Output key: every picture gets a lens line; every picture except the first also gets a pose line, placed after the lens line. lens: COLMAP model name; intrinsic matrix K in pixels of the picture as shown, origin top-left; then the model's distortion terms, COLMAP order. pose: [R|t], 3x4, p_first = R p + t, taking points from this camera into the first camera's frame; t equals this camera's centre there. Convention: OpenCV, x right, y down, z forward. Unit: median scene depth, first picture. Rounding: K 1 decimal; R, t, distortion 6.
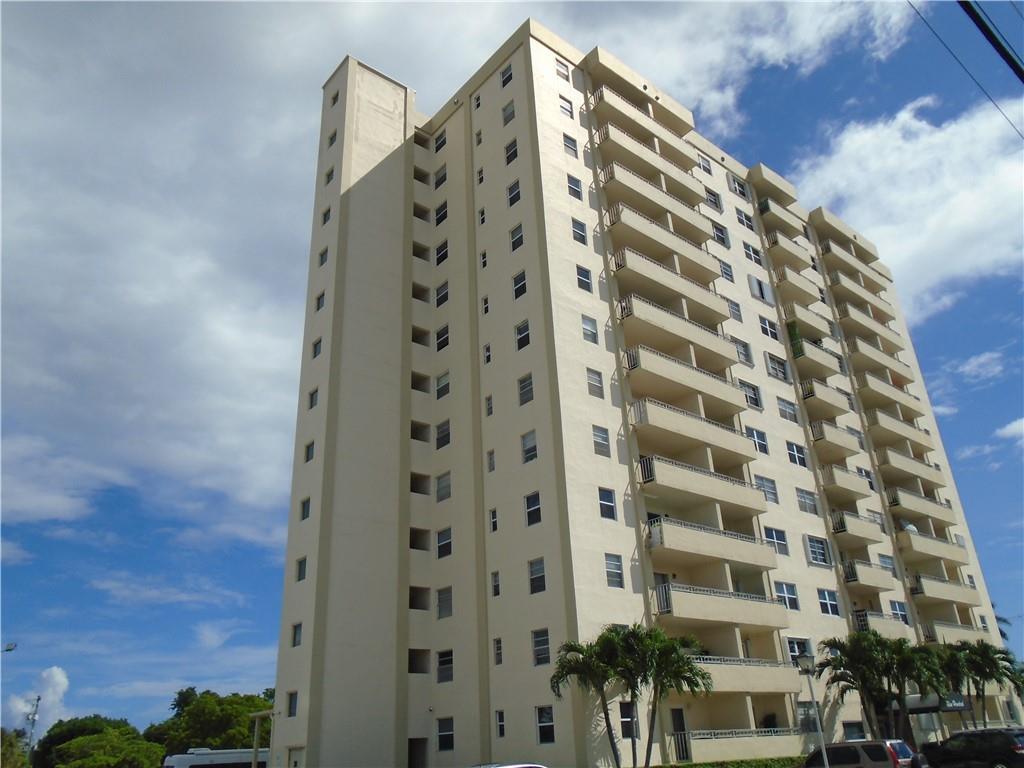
lens RADIAL K [[777.2, 0, 512.0], [0, 777.2, 384.0], [0, 0, 1]] dist [-0.016184, -0.002737]
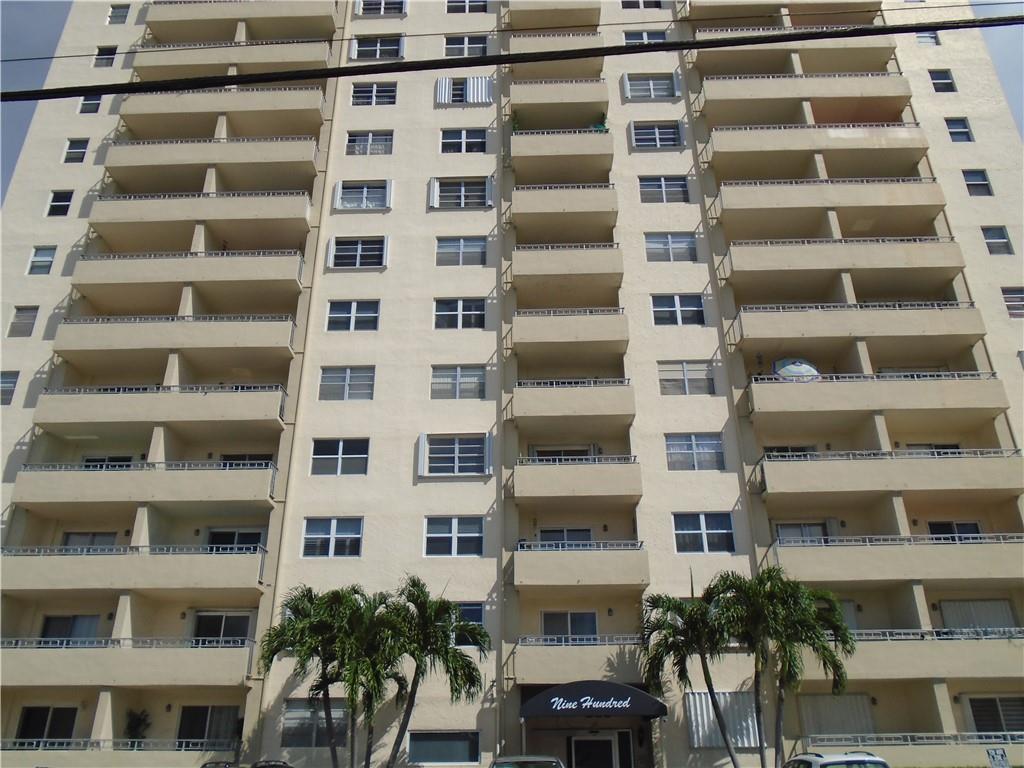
lens RADIAL K [[706.7, 0, 511.1], [0, 706.7, 475.8], [0, 0, 1]] dist [-0.013826, -0.002800]
pose [[0.749669, -0.205023, -0.629254, 0.777111], [0.258947, 0.965872, -0.006200, 0.246749], [0.609050, -0.158296, 0.777175, 0.598034]]
